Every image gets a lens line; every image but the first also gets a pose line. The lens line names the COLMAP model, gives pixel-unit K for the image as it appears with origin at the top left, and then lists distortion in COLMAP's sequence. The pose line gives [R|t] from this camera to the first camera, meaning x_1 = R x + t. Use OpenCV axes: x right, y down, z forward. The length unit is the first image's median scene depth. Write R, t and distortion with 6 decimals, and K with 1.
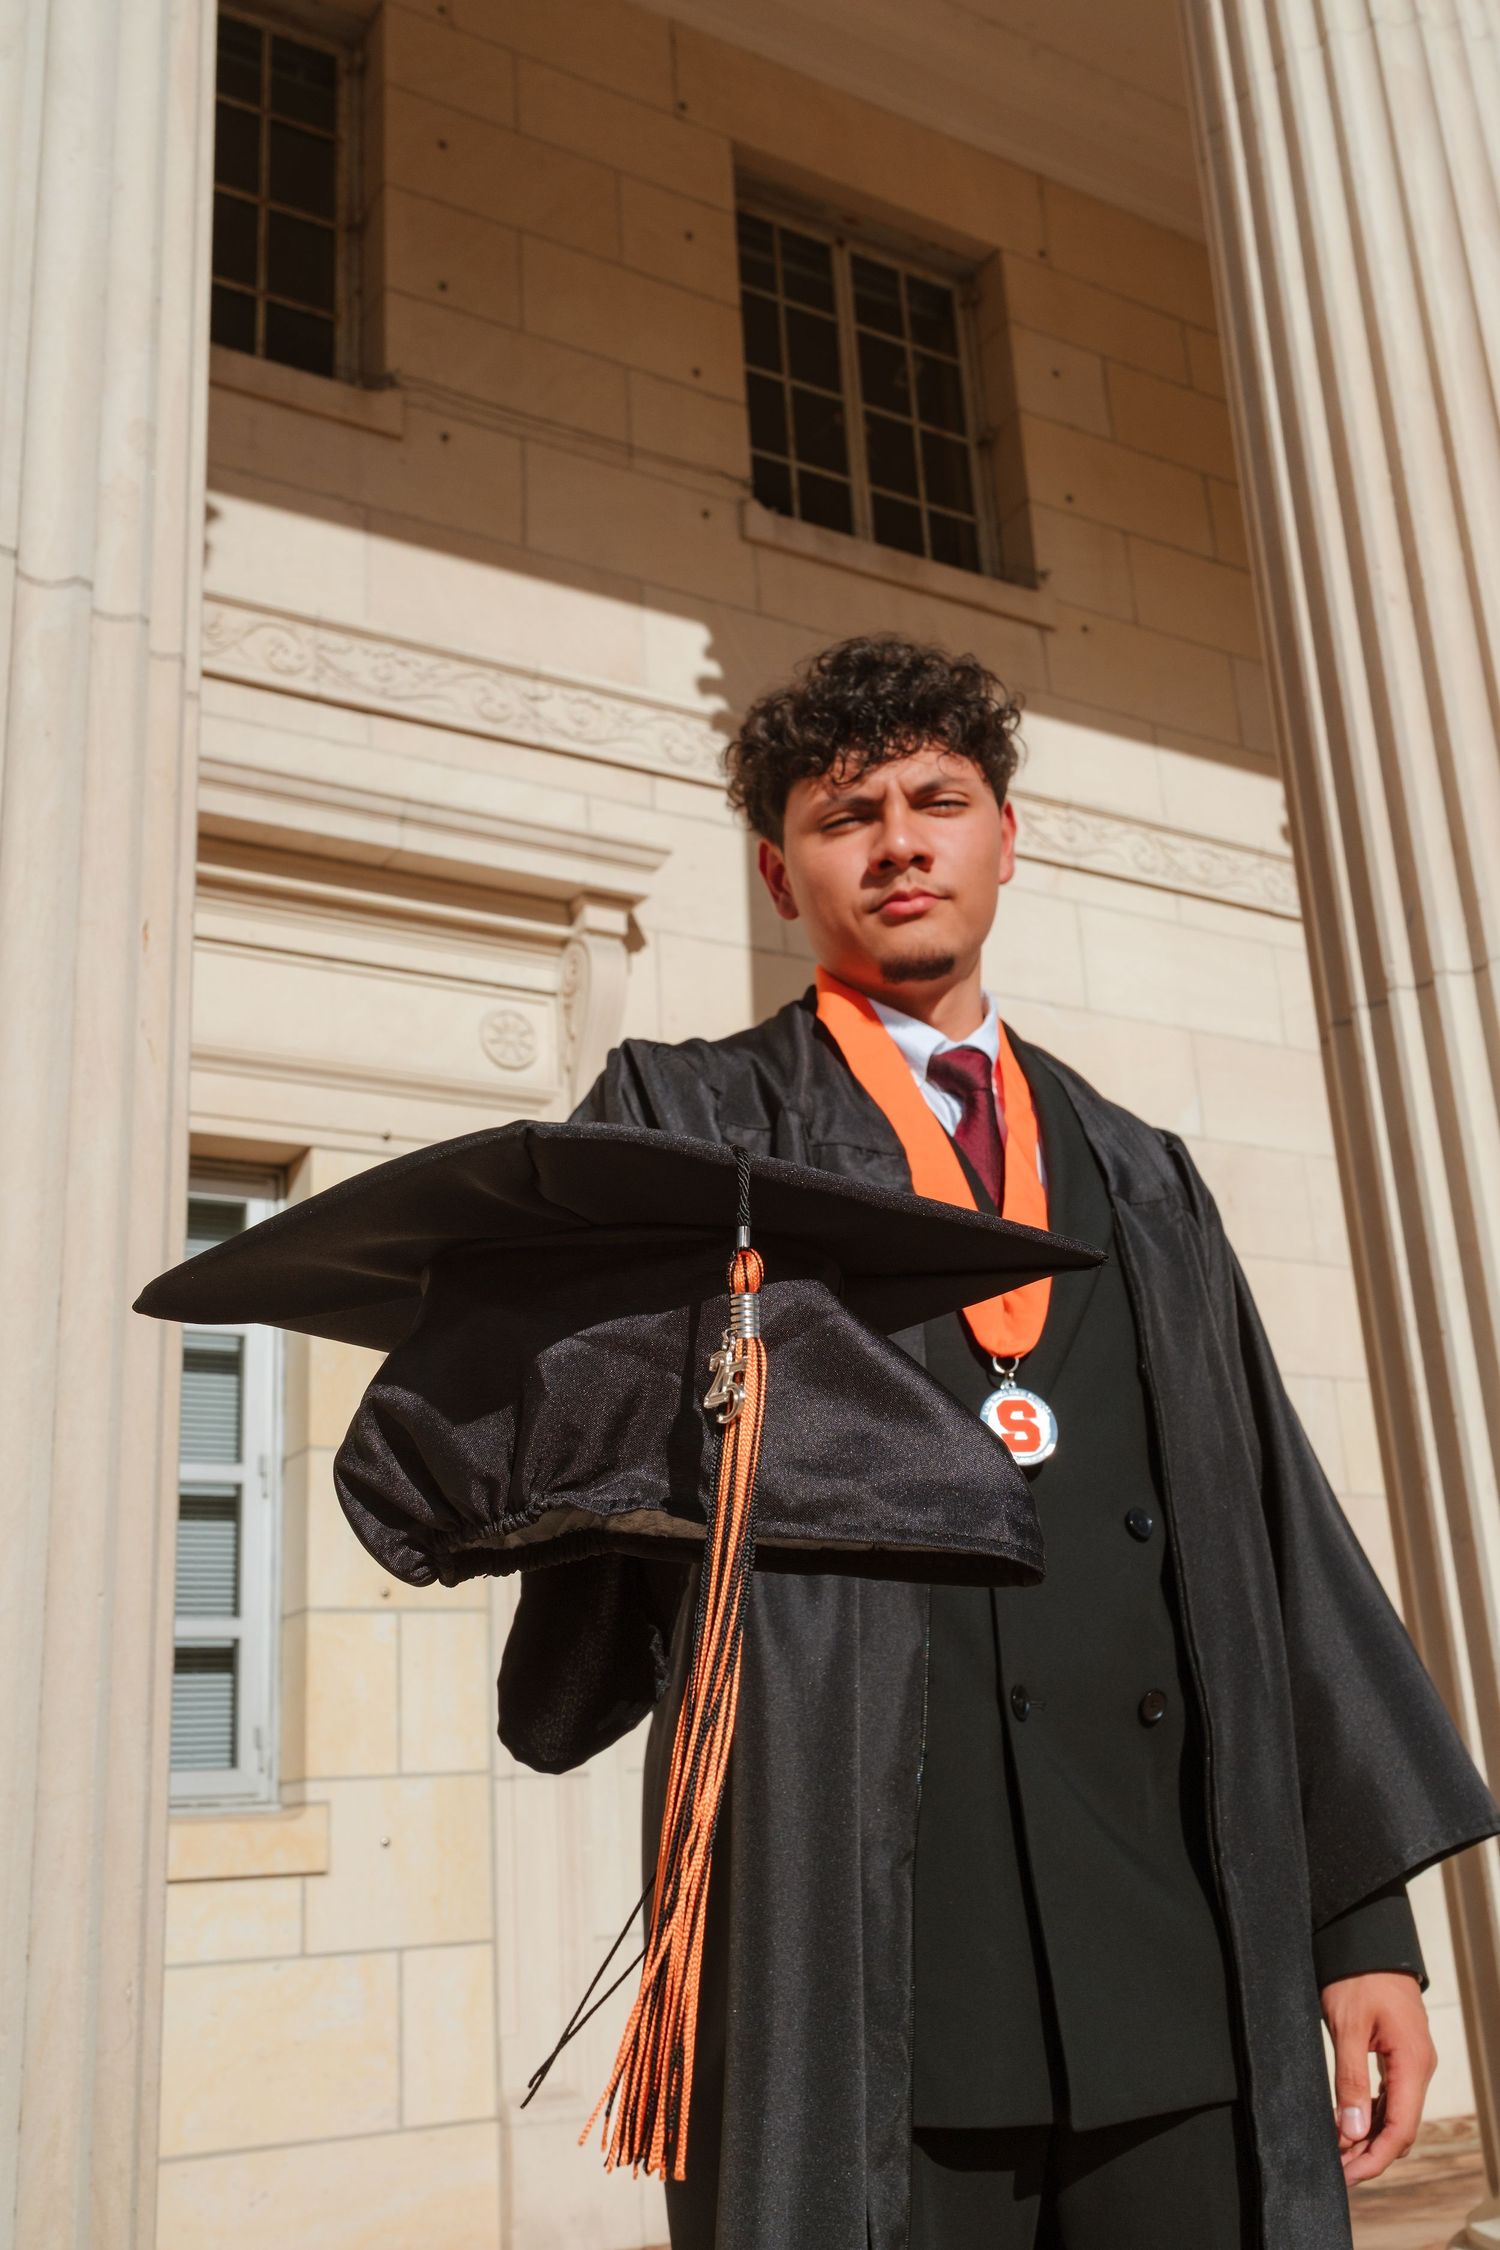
lens RADIAL K [[2188.0, 0, 750.0], [0, 2188.0, 1125.0], [0, 0, 1]] dist [0.017795, 0.008615]
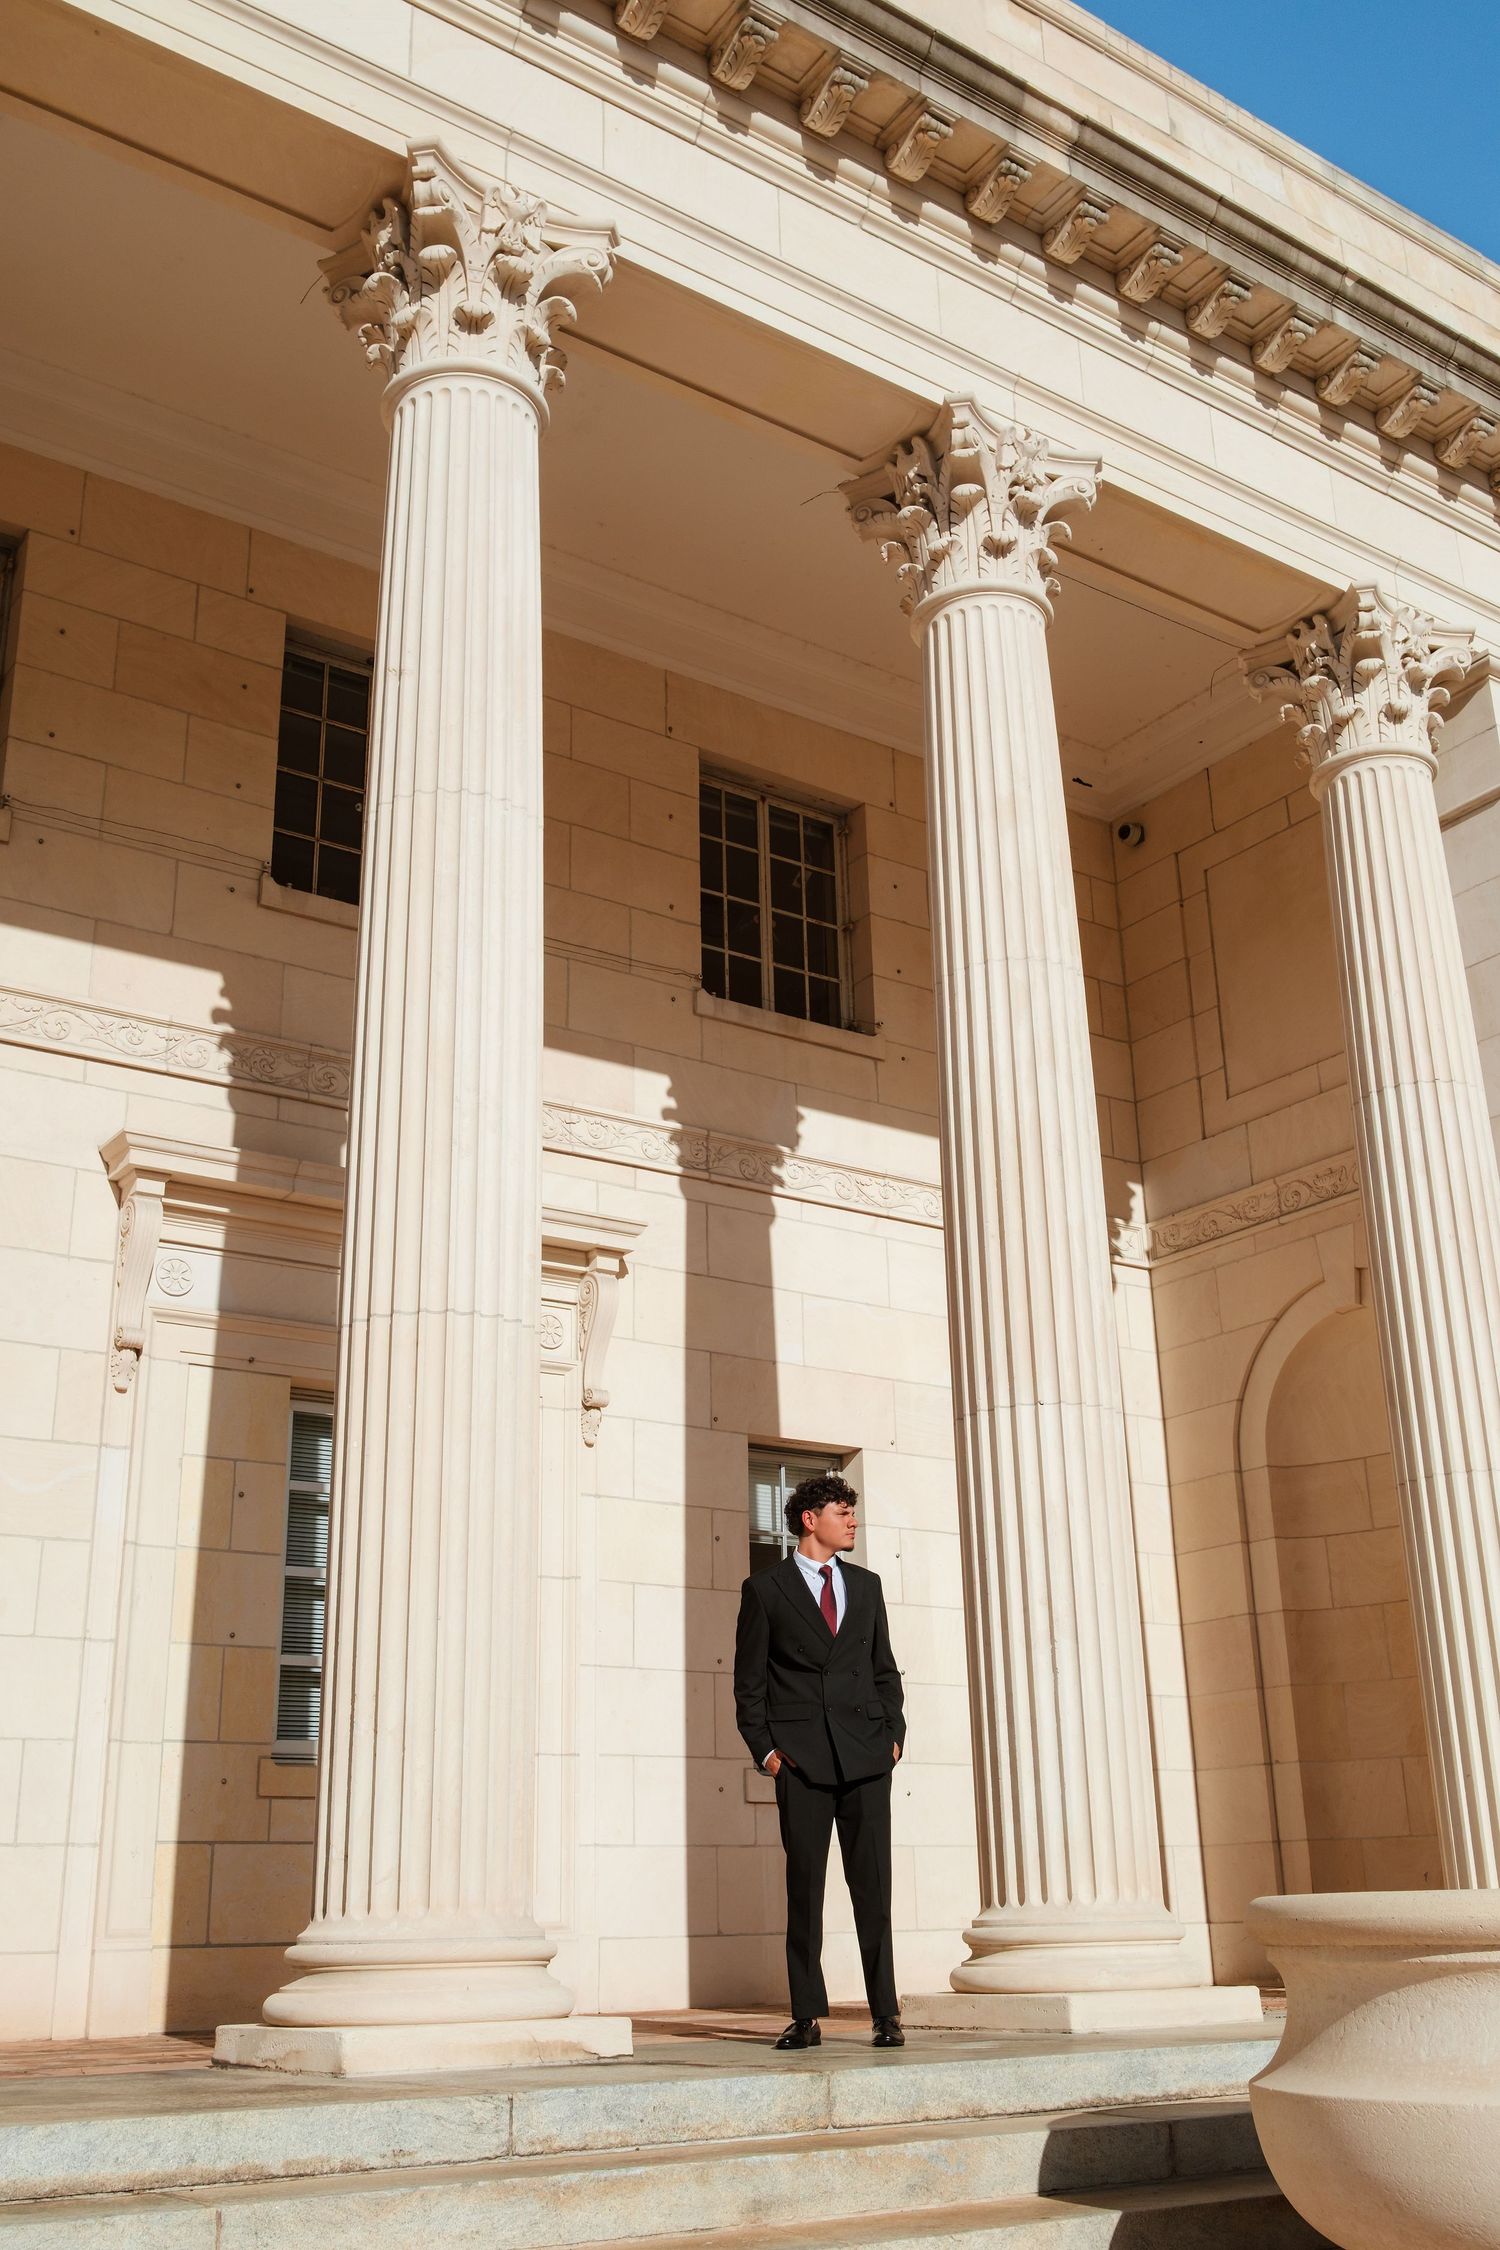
lens RADIAL K [[2188.0, 0, 750.0], [0, 2188.0, 1125.0], [0, 0, 1]] dist [0.017795, 0.008615]
pose [[0.996898, 0.055806, 0.055505, -0.046750], [-0.053851, 0.997896, -0.036103, -0.122858], [-0.057403, 0.033002, 0.997805, -0.617995]]
